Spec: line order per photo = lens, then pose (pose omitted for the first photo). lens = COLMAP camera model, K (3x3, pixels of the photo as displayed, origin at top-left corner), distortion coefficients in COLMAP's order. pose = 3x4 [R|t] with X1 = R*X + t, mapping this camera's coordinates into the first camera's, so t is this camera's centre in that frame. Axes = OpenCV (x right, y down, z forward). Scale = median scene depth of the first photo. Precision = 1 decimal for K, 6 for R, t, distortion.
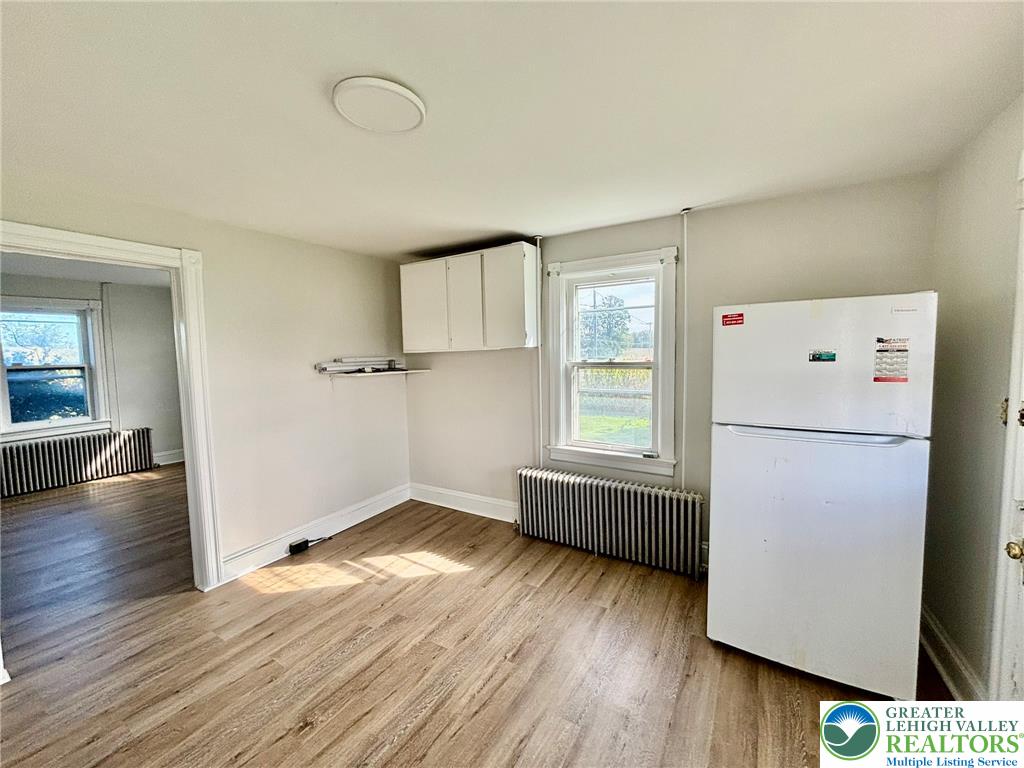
lens RADIAL K [[408.7, 0, 513.0], [0, 408.7, 382.6], [0, 0, 1]] dist [0.000993, -0.000088]
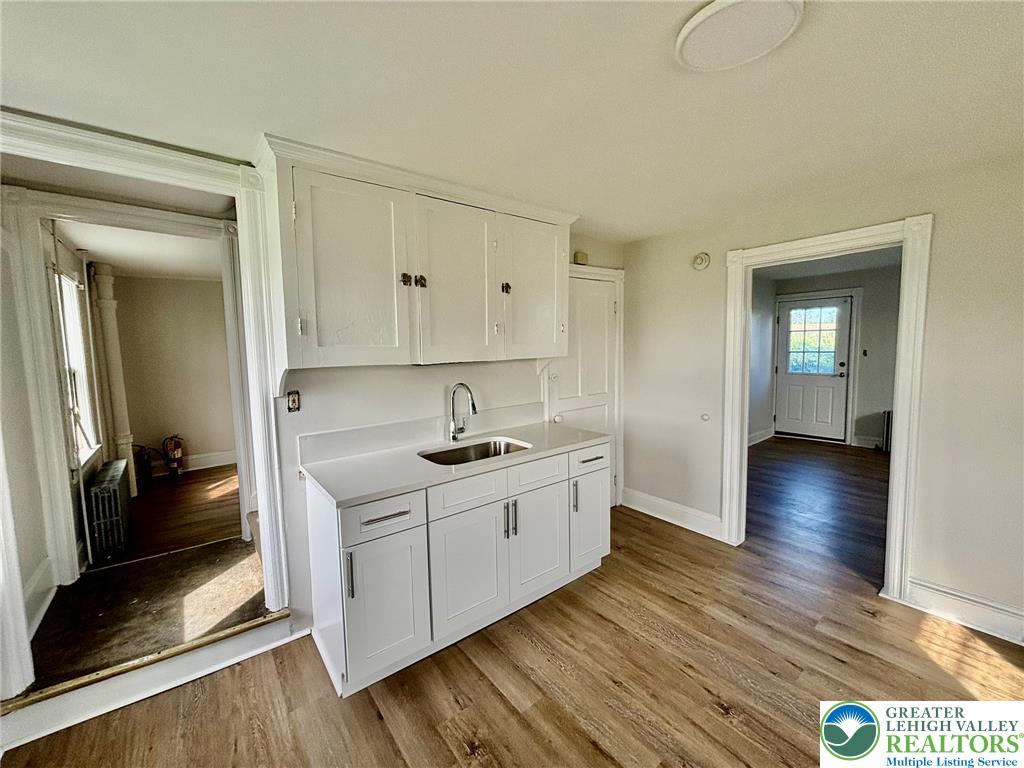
lens RADIAL K [[408.7, 0, 513.3], [0, 408.7, 387.8], [0, 0, 1]] dist [0.000993, -0.000088]
pose [[-0.355901, 0.118726, -0.926951, 0.179485], [-0.045186, 0.988551, 0.143965, -0.023910], [0.933431, 0.093123, -0.346461, 0.269866]]
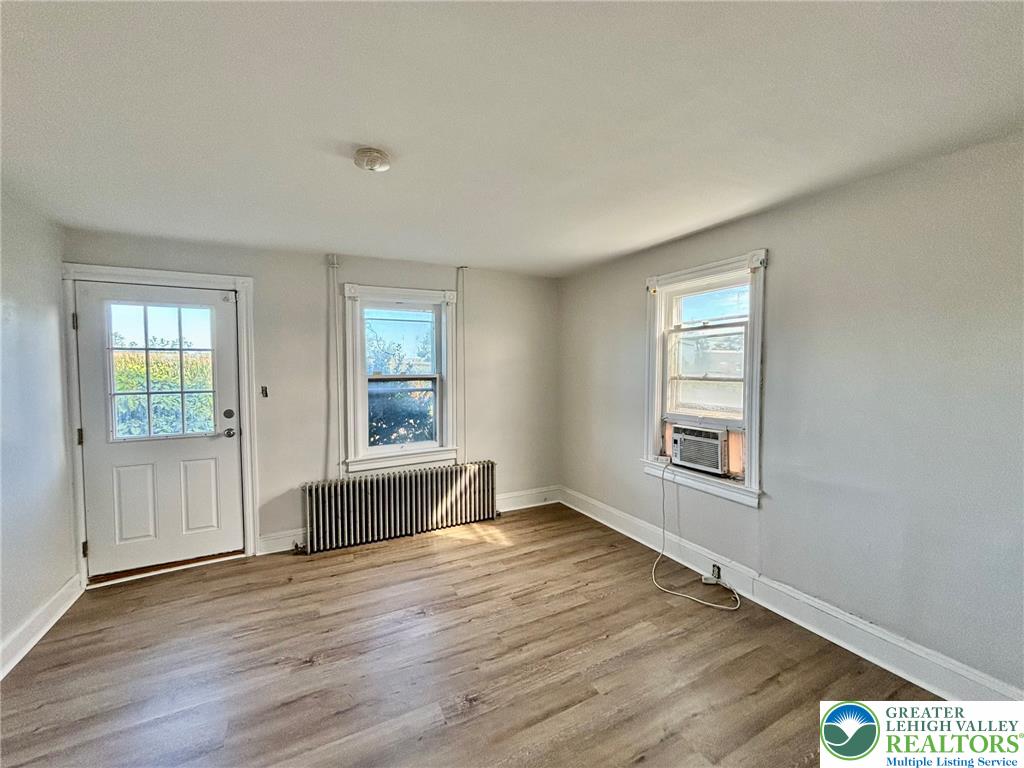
lens RADIAL K [[408.7, 0, 517.2], [0, 408.7, 378.5], [0, 0, 1]] dist [0.000993, -0.000088]
pose [[0.856646, 0.022613, -0.515409, -0.516494], [-0.045679, 0.998440, -0.032116, -0.019025], [0.513879, 0.051055, 0.856342, 0.415941]]
